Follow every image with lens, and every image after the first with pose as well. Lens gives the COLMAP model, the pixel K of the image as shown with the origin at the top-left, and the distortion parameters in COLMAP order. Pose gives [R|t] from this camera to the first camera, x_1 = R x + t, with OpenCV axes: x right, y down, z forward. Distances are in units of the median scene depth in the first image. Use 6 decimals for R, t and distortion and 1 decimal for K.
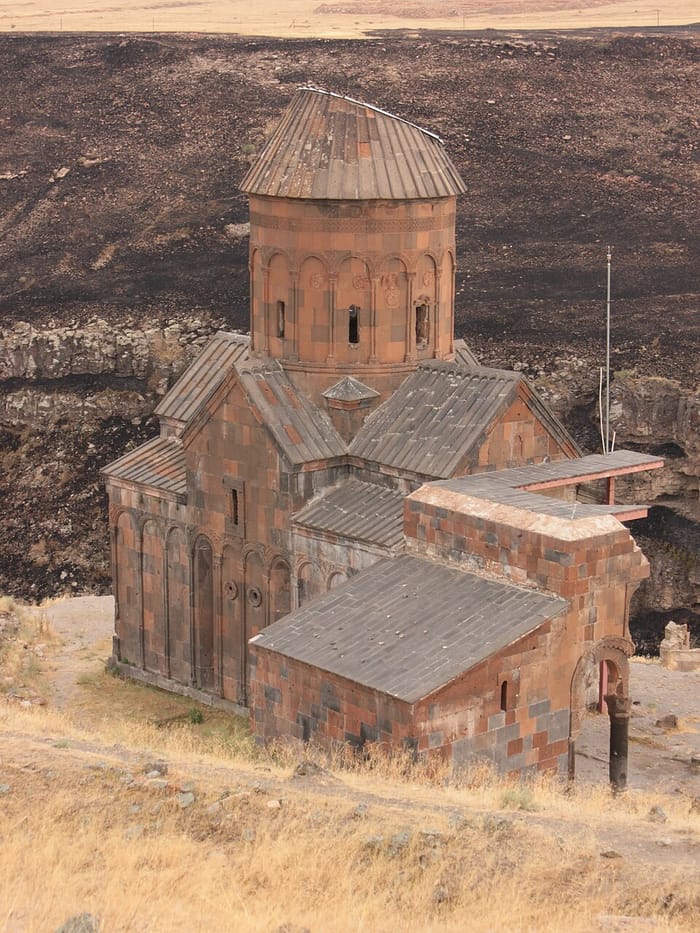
lens RADIAL K [[2149.9, 0, 350.0], [0, 2149.9, 466.5], [0, 0, 1]] dist [-0.051897, -0.085249]
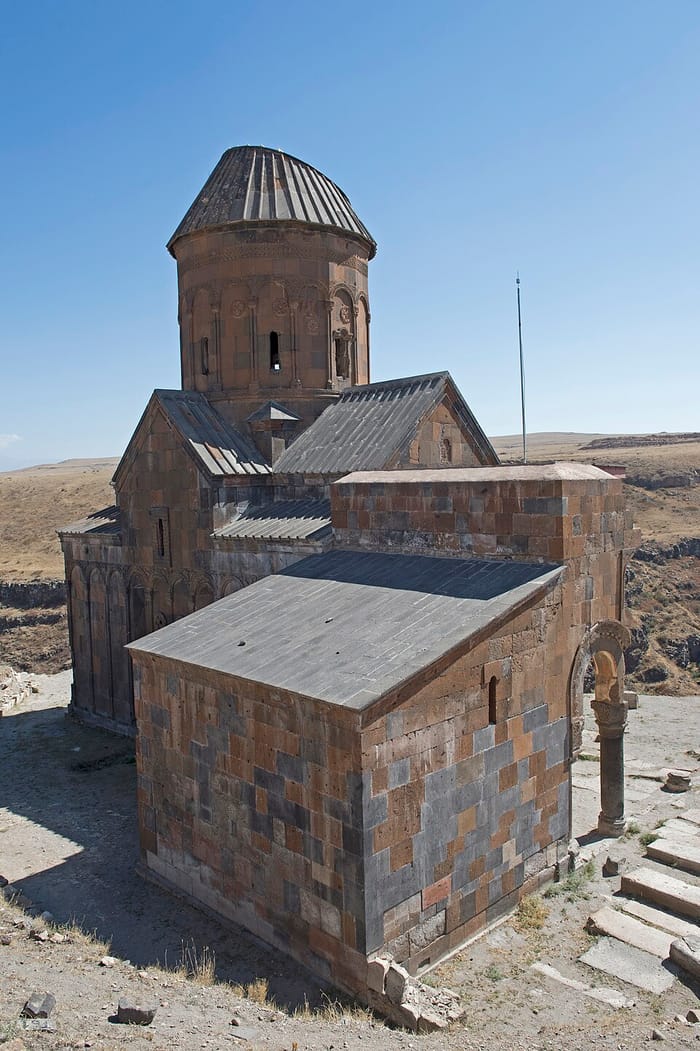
lens RADIAL K [[824.9, 0, 350.0], [0, 824.9, 525.5], [0, 0, 1]] dist [-0.047330, 0.000204]
pose [[0.997954, -0.034592, 0.053766, 0.013623], [0.042500, 0.987203, -0.153701, 0.077716], [-0.047761, 0.155671, 0.986654, 0.634954]]
